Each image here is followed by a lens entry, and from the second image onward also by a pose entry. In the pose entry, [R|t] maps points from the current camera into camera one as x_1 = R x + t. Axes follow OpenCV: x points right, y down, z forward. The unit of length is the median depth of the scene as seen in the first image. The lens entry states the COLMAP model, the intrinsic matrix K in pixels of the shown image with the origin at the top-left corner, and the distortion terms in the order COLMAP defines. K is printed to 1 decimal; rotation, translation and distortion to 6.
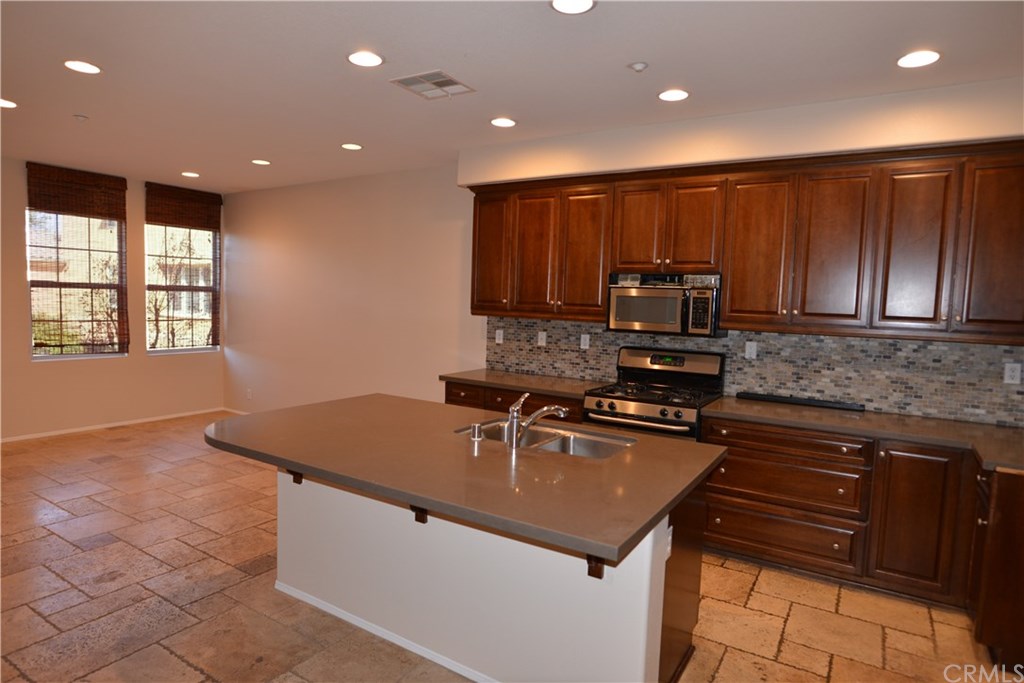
lens RADIAL K [[592.3, 0, 491.7], [0, 592.3, 343.0], [0, 0, 1]] dist [-0.029483, -0.000529]
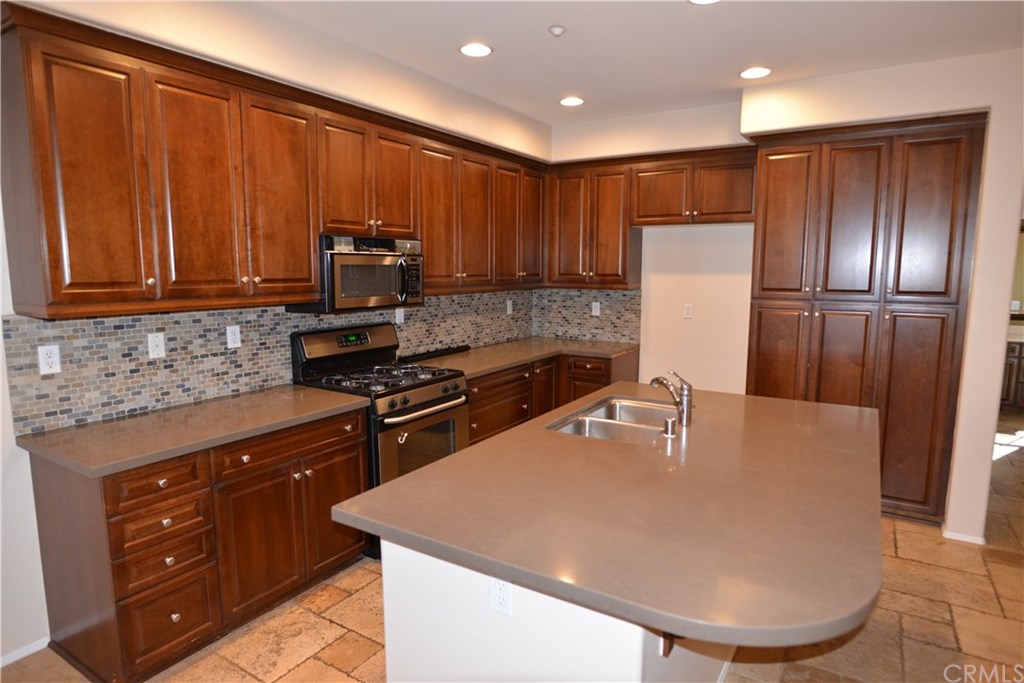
lens RADIAL K [[592.3, 0, 491.7], [0, 592.3, 343.0], [0, 0, 1]] dist [-0.029483, -0.000529]
pose [[-0.004970, -0.159320, 0.987215, -0.487500], [0.078522, 0.984116, 0.159215, -0.076772], [-0.996900, 0.078309, 0.007619, 0.714848]]
